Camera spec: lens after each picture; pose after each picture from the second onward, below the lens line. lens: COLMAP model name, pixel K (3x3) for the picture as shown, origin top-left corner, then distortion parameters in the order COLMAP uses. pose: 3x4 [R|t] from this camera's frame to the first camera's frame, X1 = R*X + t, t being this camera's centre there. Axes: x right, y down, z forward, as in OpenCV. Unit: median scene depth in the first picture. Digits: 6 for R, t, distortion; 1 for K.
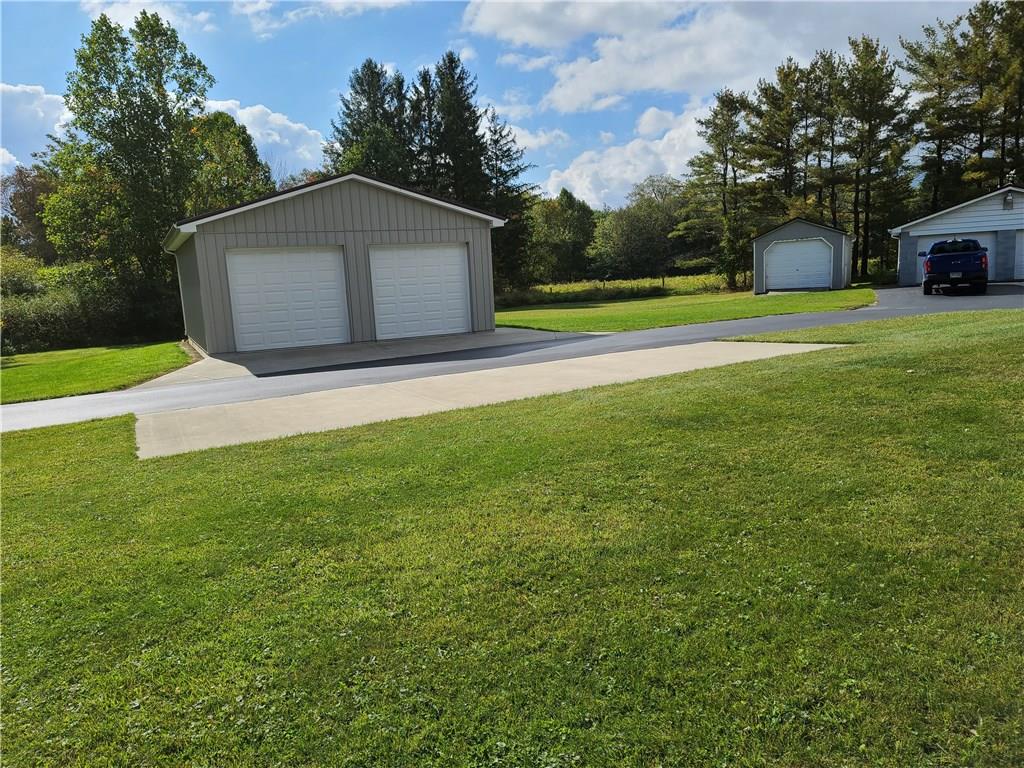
lens RADIAL K [[743.8, 0, 512.6], [0, 743.8, 383.1], [0, 0, 1]] dist [0.058013, 0.005220]
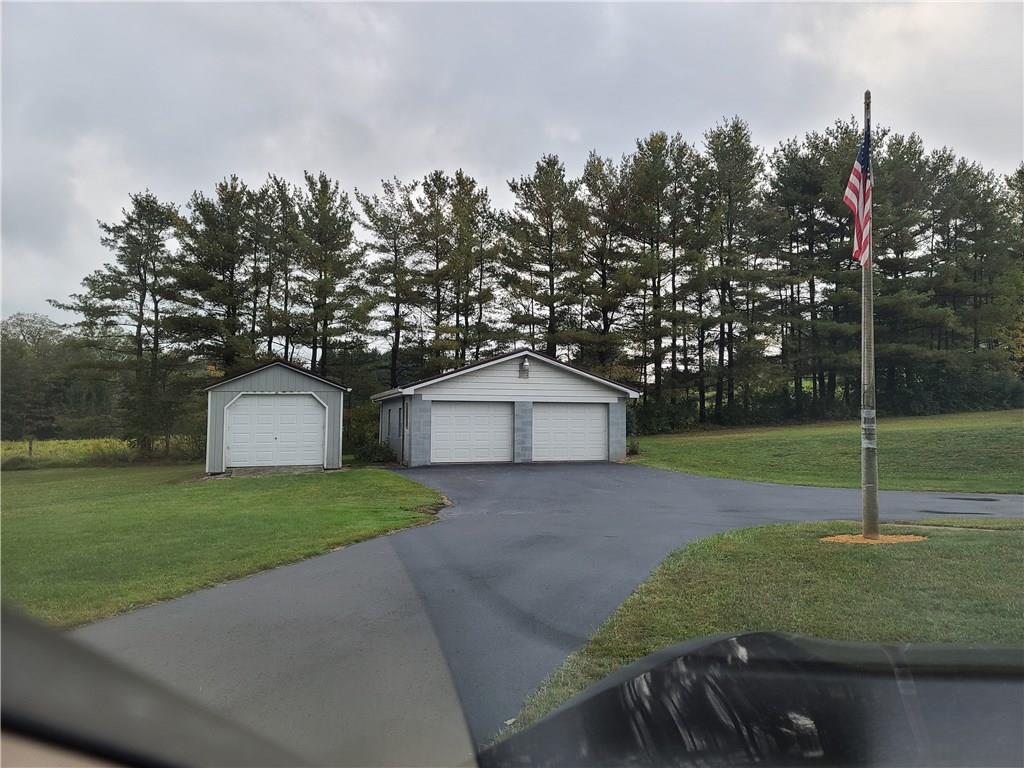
lens RADIAL K [[743.8, 0, 512.7], [0, 743.8, 382.2], [0, 0, 1]] dist [0.058013, 0.005220]
pose [[0.723413, 0.094496, 0.683919, 0.055655], [0.061460, 0.977842, -0.200117, -0.039217], [-0.687675, 0.186801, 0.701576, 0.283409]]
